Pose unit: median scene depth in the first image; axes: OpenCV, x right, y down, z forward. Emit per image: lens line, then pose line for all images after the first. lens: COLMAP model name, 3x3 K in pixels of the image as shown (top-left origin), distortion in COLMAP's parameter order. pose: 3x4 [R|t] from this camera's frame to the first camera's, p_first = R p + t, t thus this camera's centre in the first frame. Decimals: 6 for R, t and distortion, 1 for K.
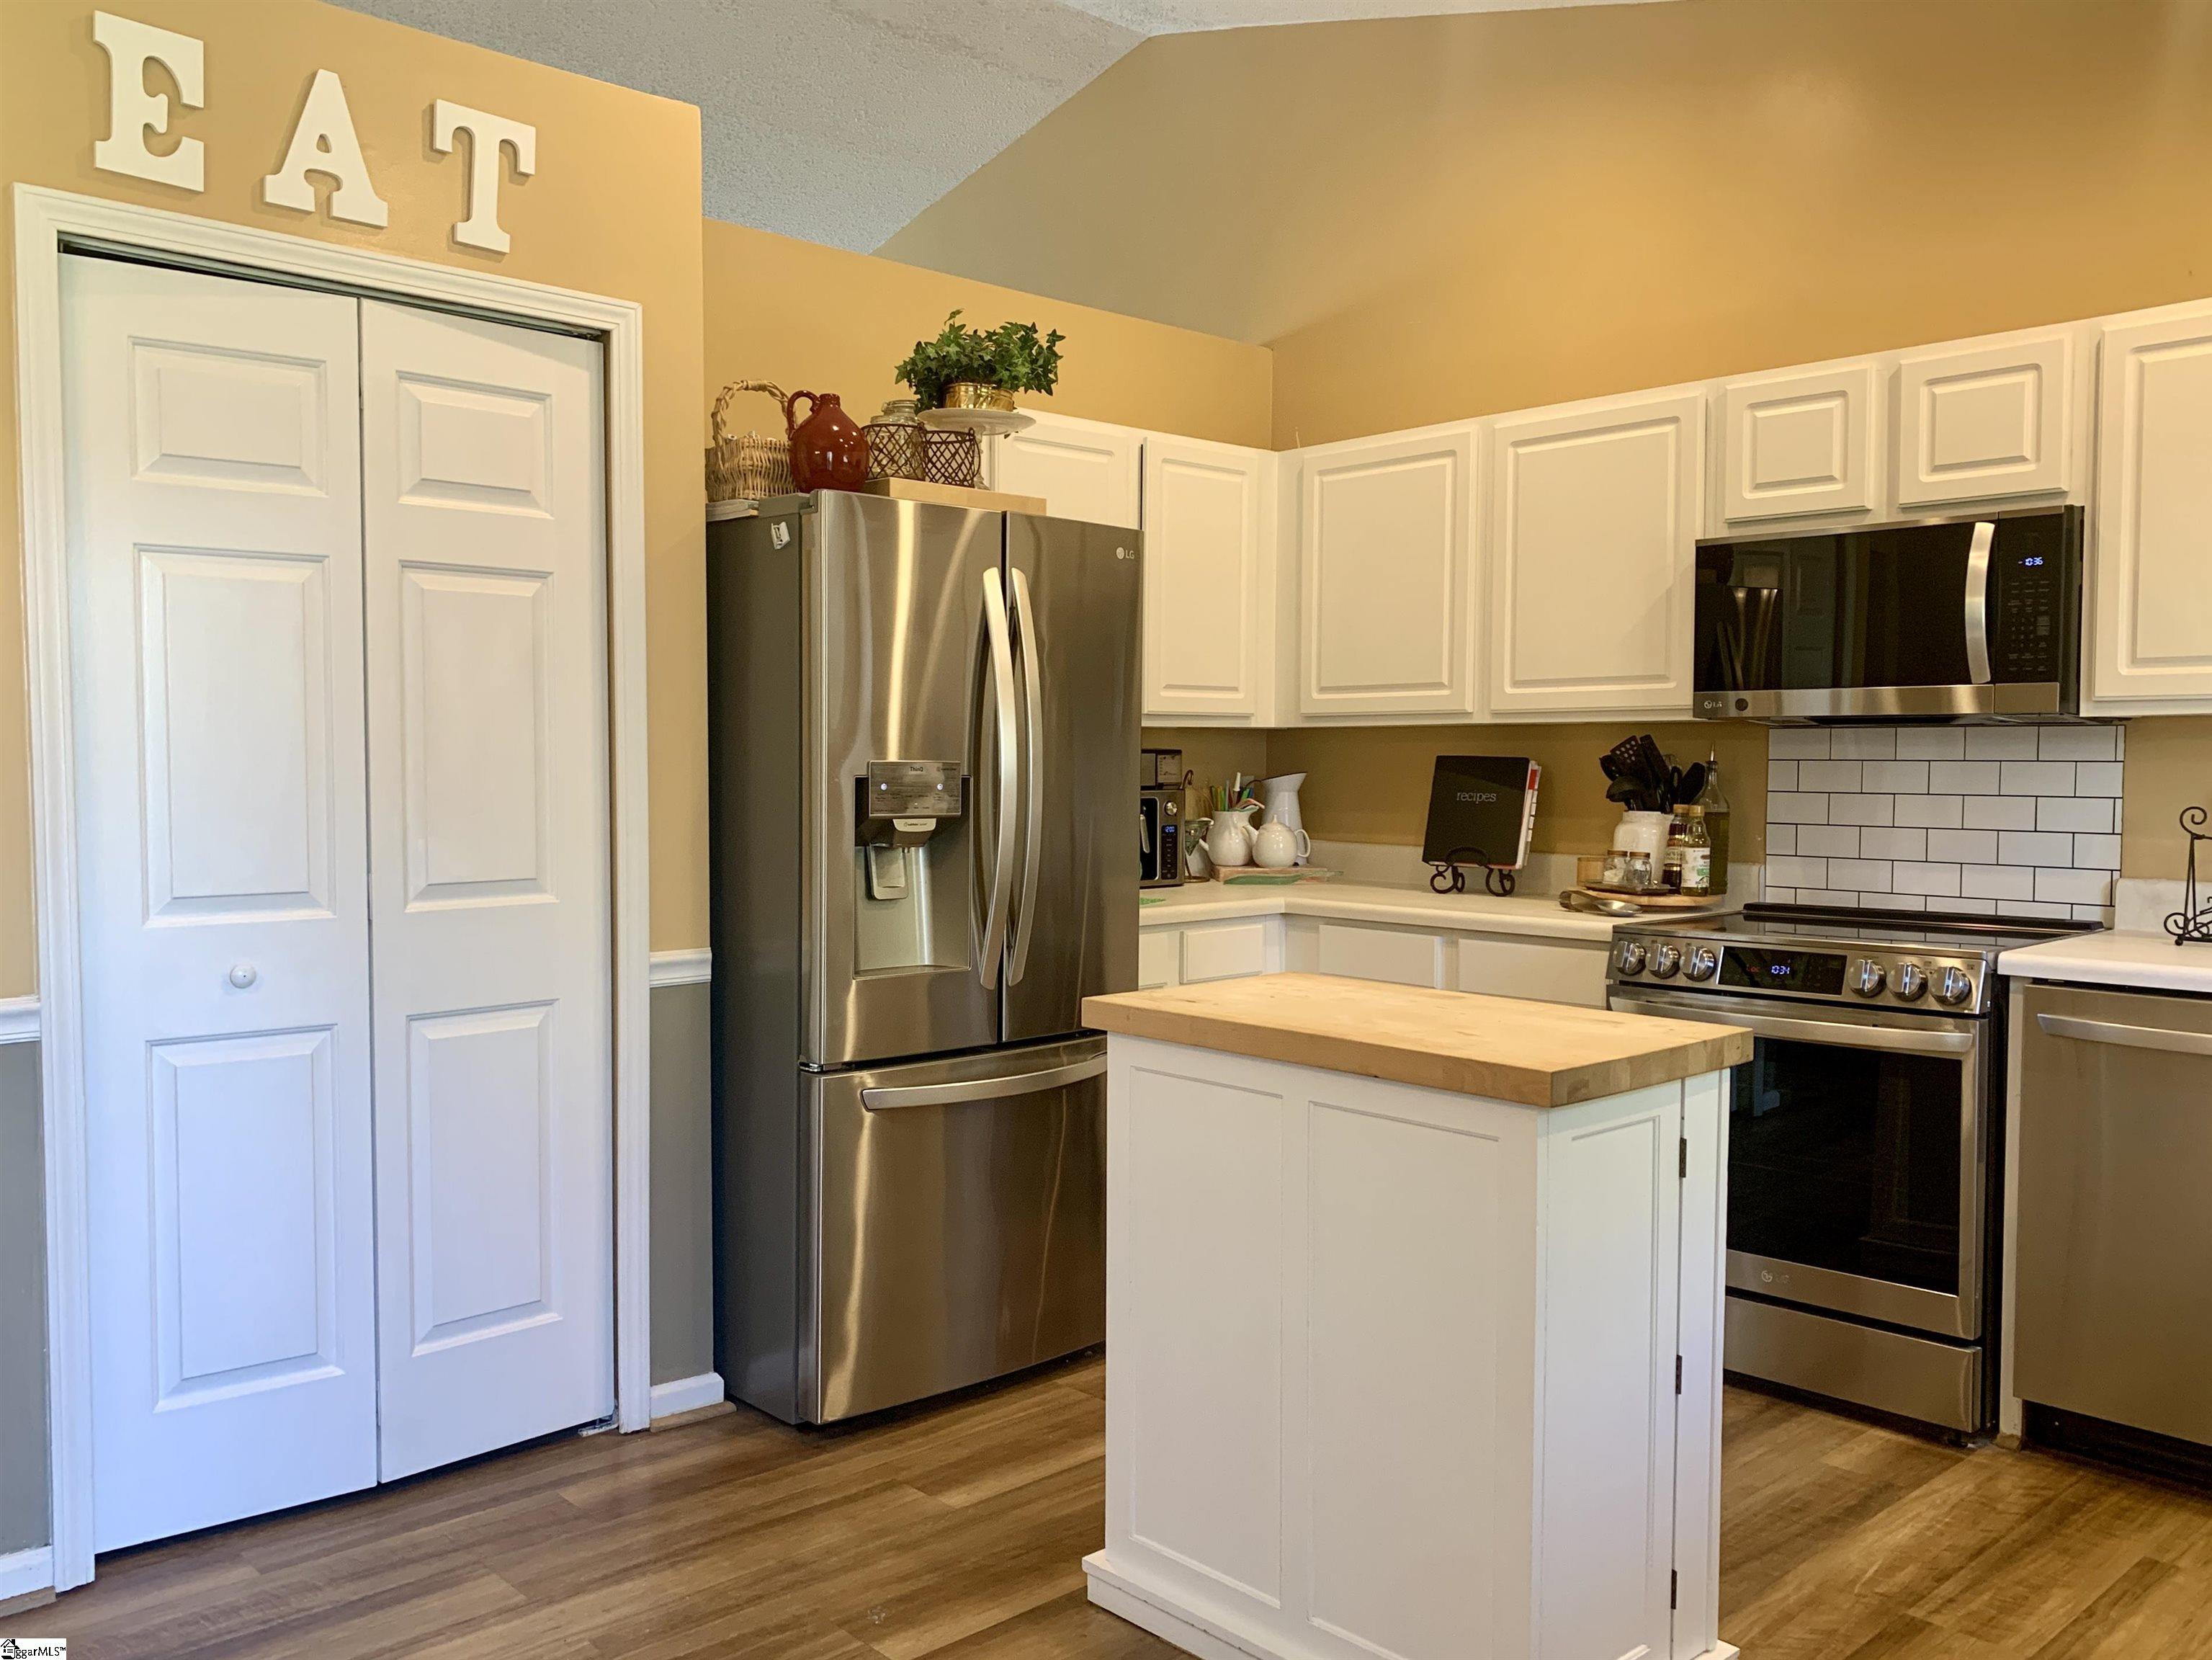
lens RADIAL K [[1710.8, 0, 1092.1], [0, 1710.8, 835.5], [0, 0, 1]] dist [0.068286, -0.075339]
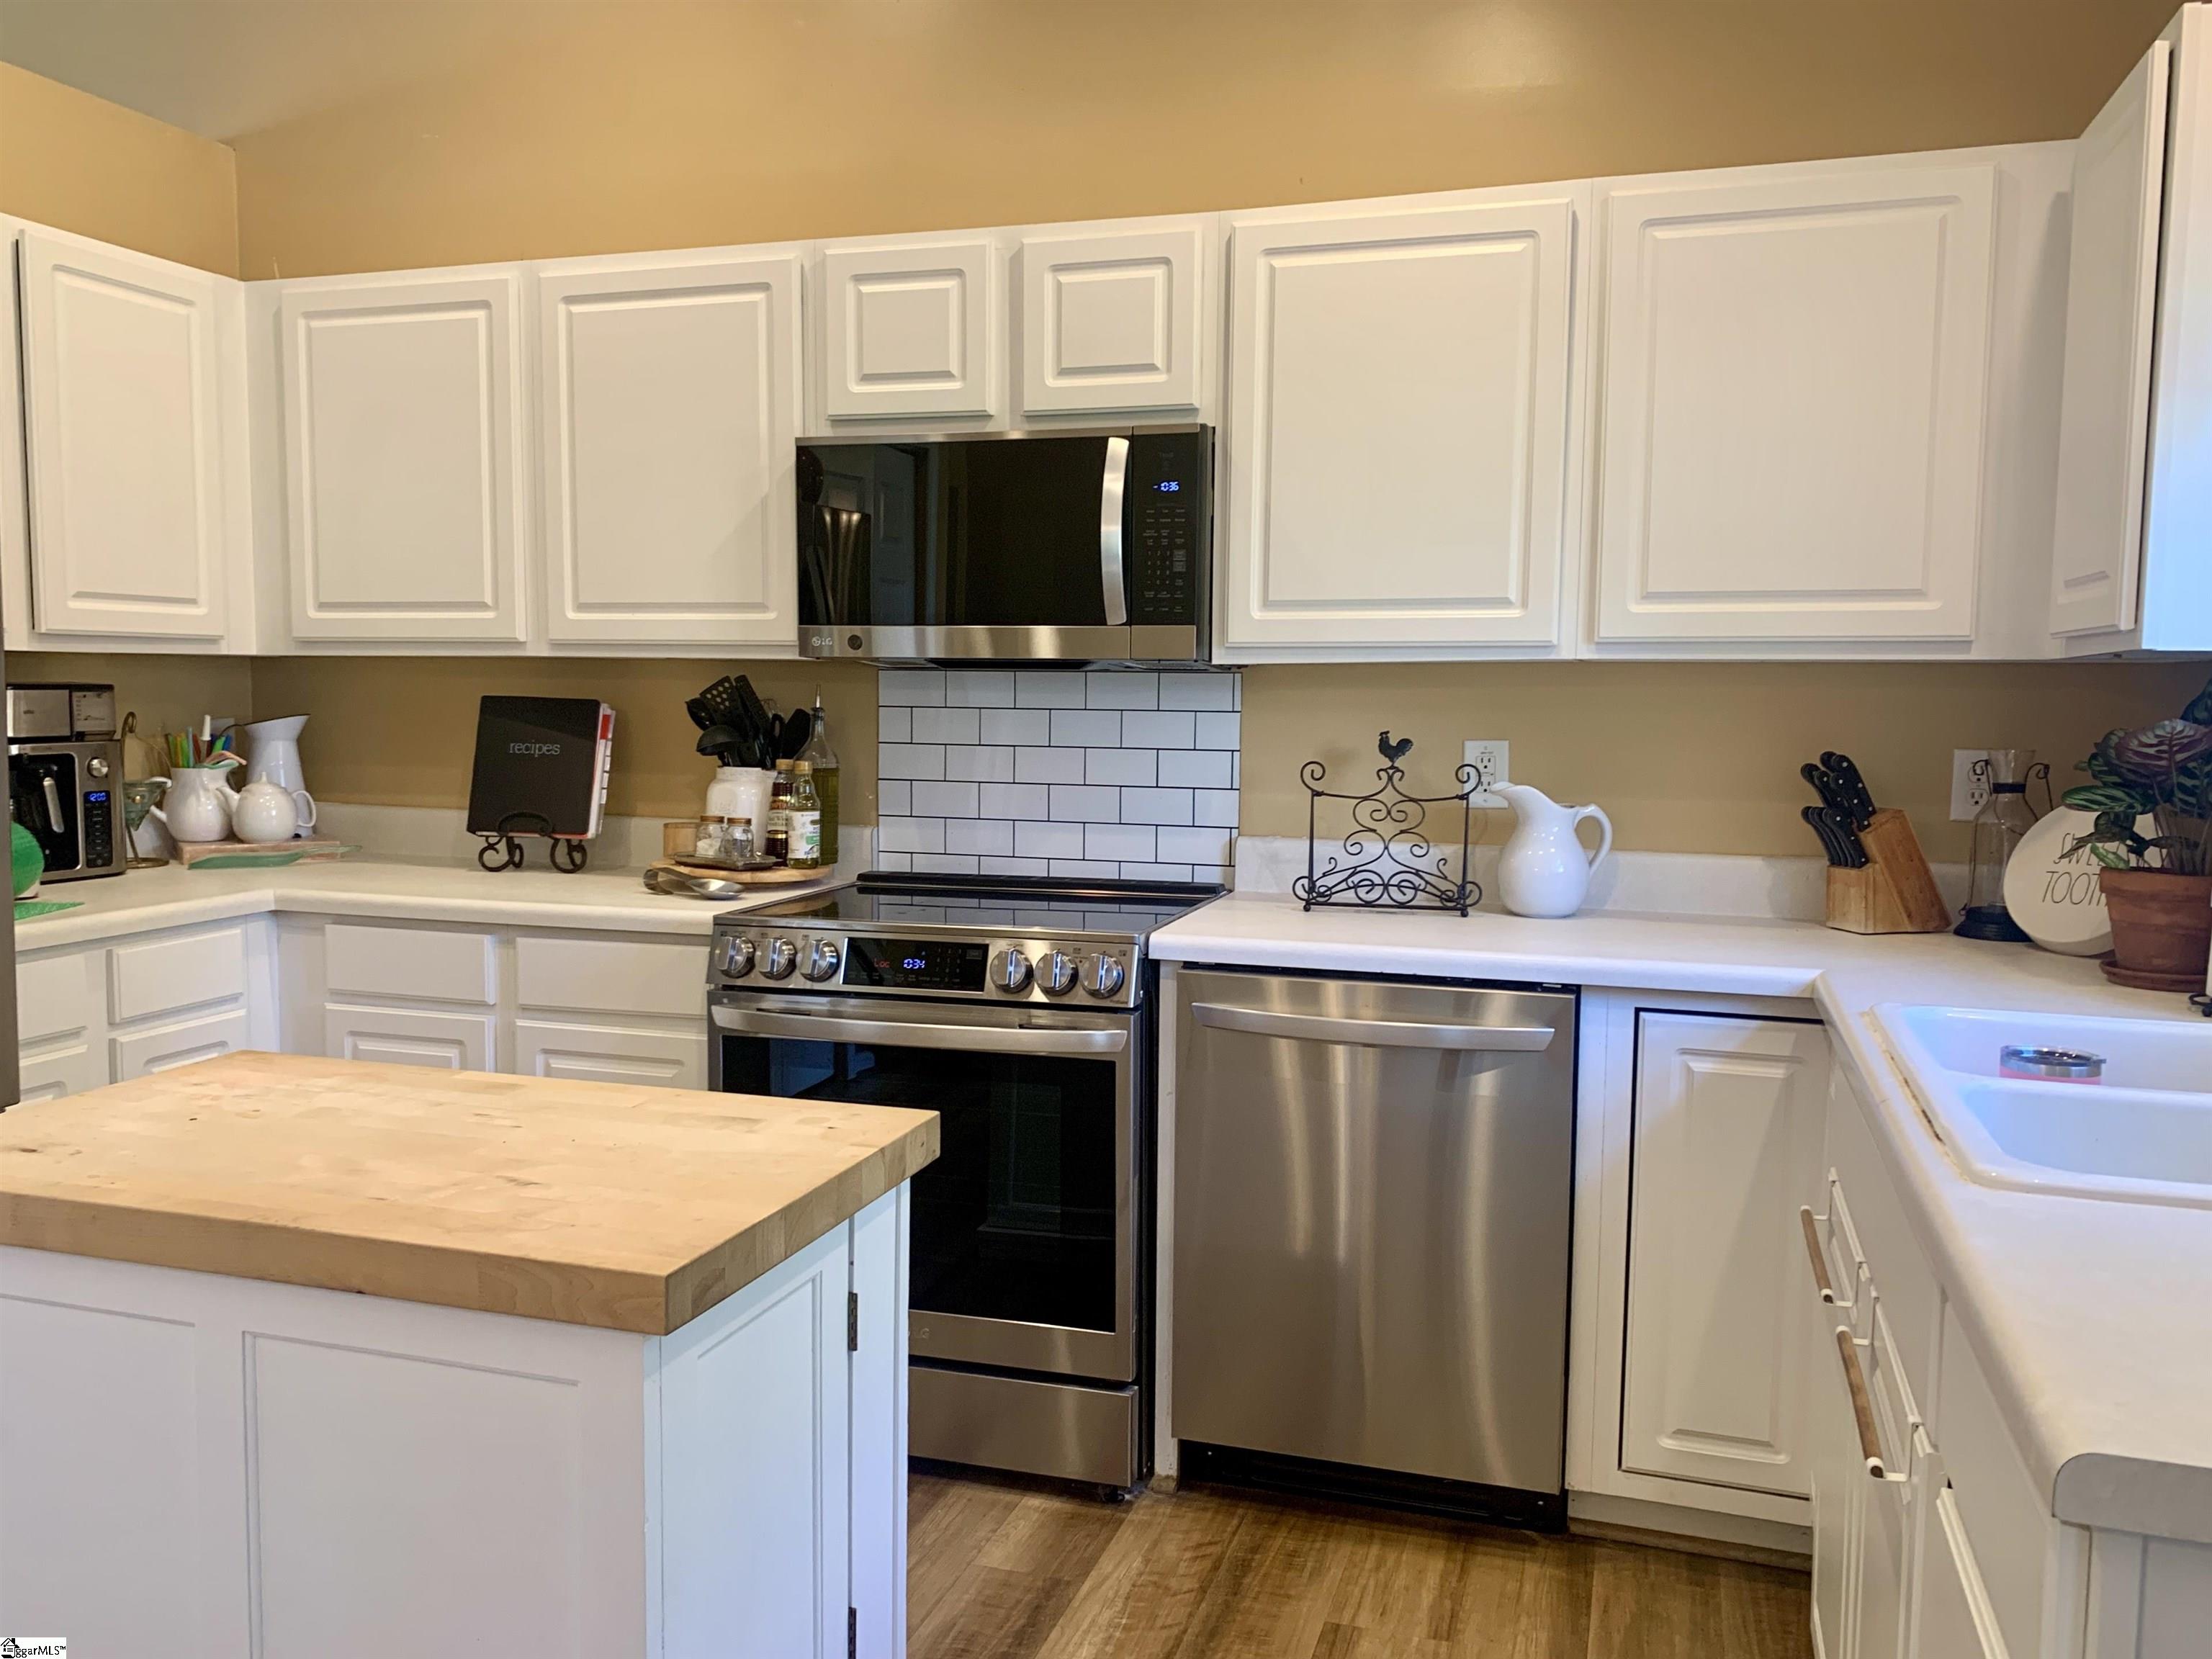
lens RADIAL K [[1822.0, 0, 1113.2], [0, 1822.0, 855.0], [0, 0, 1]] dist [0.038907, -0.066027]
pose [[0.866037, -0.039644, 0.498406, 0.044584], [0.016567, 0.998580, 0.050641, -0.016354], [-0.499706, -0.035599, 0.865463, 0.184299]]
